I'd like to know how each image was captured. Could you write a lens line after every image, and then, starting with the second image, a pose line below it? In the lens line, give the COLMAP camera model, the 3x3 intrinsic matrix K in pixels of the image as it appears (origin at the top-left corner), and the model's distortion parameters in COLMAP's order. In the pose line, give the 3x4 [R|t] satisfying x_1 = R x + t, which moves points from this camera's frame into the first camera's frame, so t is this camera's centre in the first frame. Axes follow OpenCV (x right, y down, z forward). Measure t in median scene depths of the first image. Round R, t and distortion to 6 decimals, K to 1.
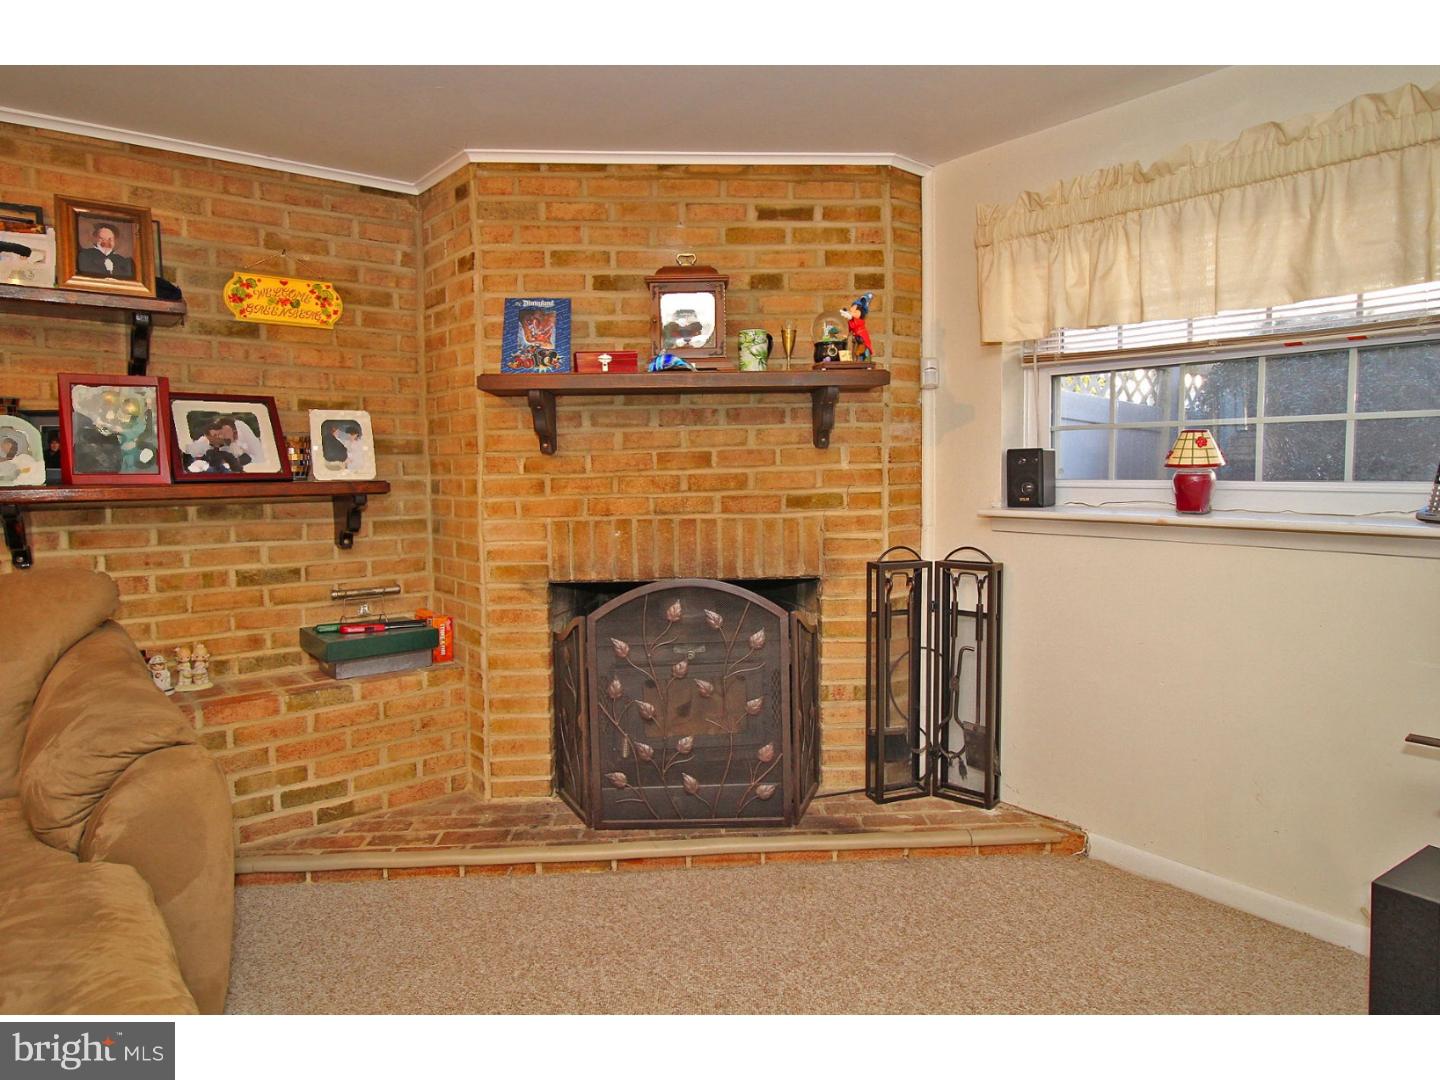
lens RADIAL K [[875.6, 0, 721.2], [0, 875.6, 533.9], [0, 0, 1]] dist [-0.006205, -0.000779]
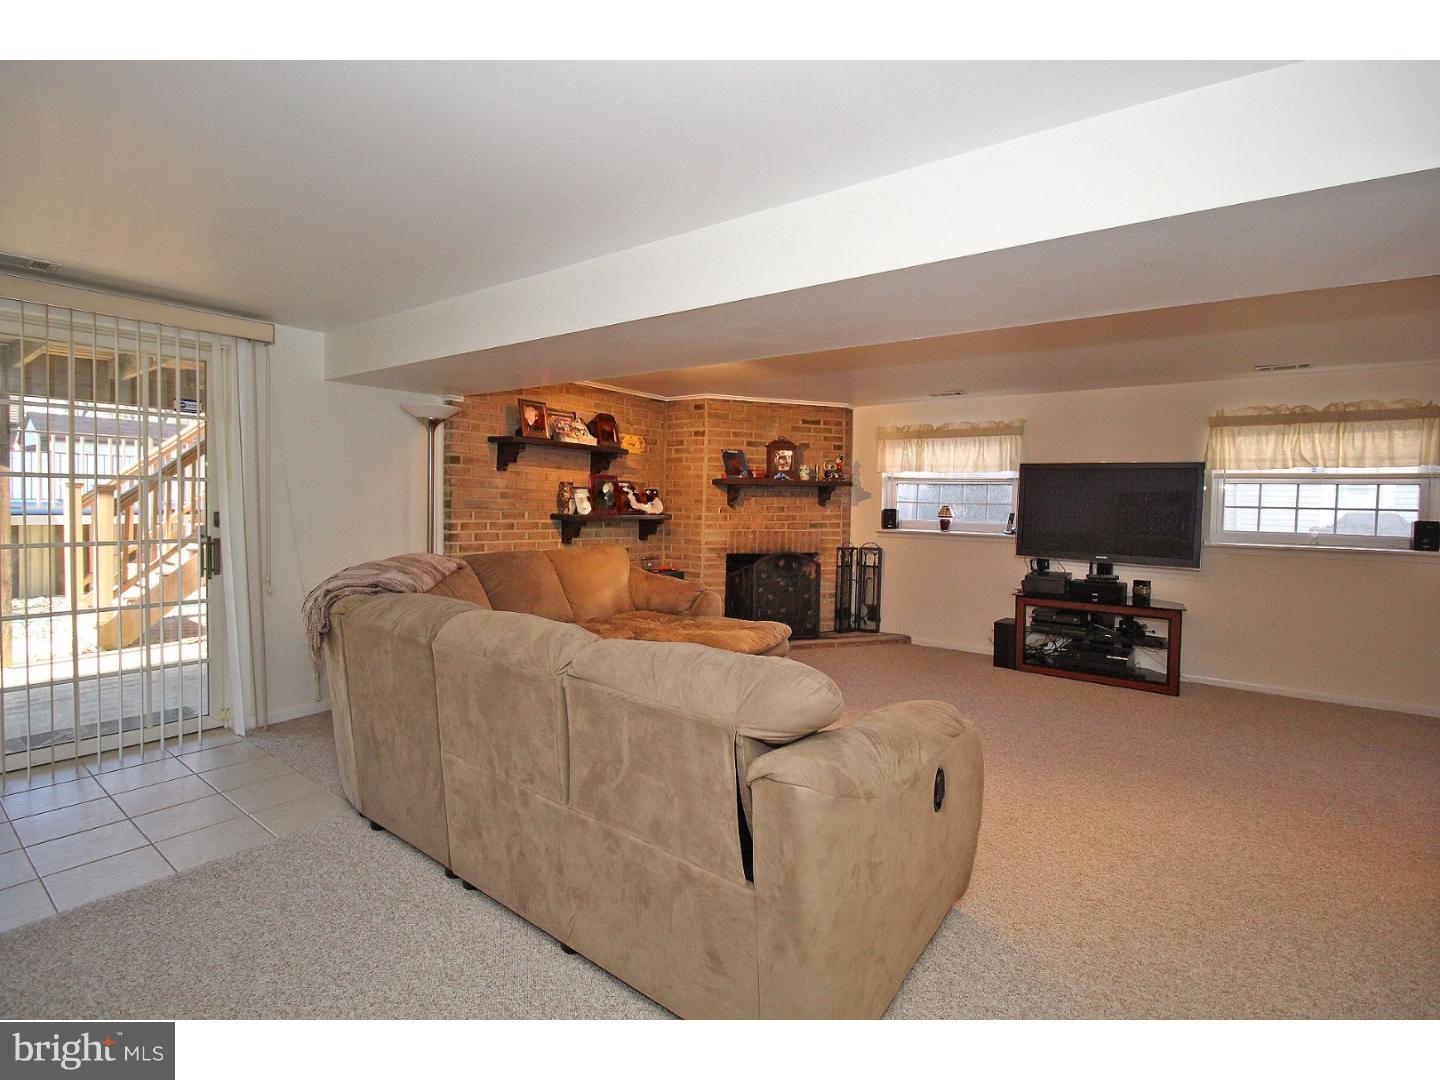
lens RADIAL K [[690.4, 0, 727.3], [0, 690.4, 531.0], [0, 0, 1]] dist [0.005188, -0.015471]
pose [[0.961869, 0.017094, 0.272977, -0.775911], [-0.009594, 0.999540, -0.028787, 0.046746], [-0.273343, 0.025070, 0.961590, -1.030428]]
